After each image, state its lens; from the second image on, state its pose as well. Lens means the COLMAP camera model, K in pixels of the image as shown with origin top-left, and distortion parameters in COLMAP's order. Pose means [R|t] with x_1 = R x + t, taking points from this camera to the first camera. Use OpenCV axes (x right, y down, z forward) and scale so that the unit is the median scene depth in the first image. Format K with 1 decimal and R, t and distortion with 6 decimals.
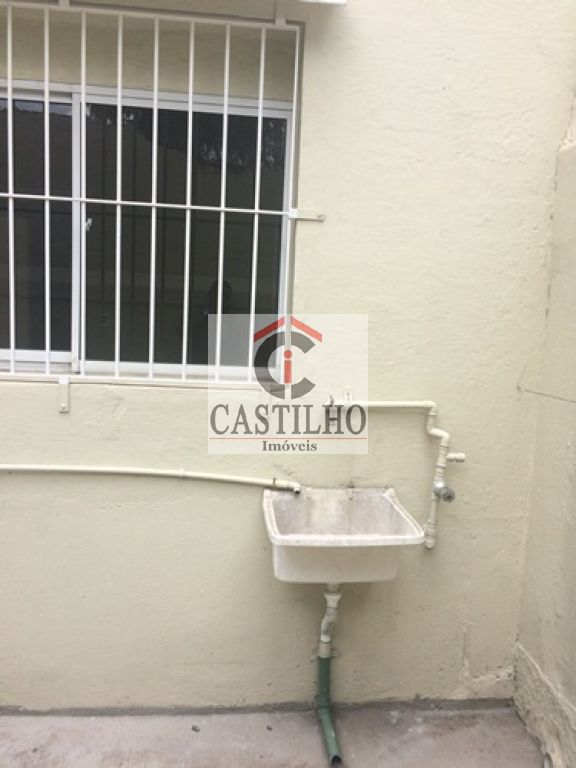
lens RADIAL K [[646.3, 0, 288.2], [0, 646.3, 382.1], [0, 0, 1]] dist [0.010761, 0.001726]
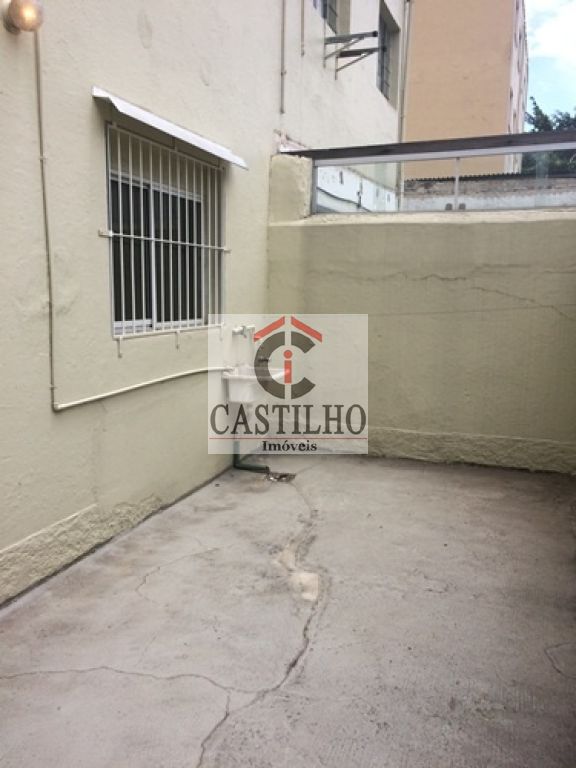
lens RADIAL K [[646.3, 0, 288.1], [0, 646.3, 384.6], [0, 0, 1]] dist [0.010761, 0.001726]
pose [[0.418220, -0.178382, 0.890658, -1.906968], [0.121593, 0.982697, 0.139720, -0.073784], [-0.900170, 0.049864, 0.432674, -0.174328]]
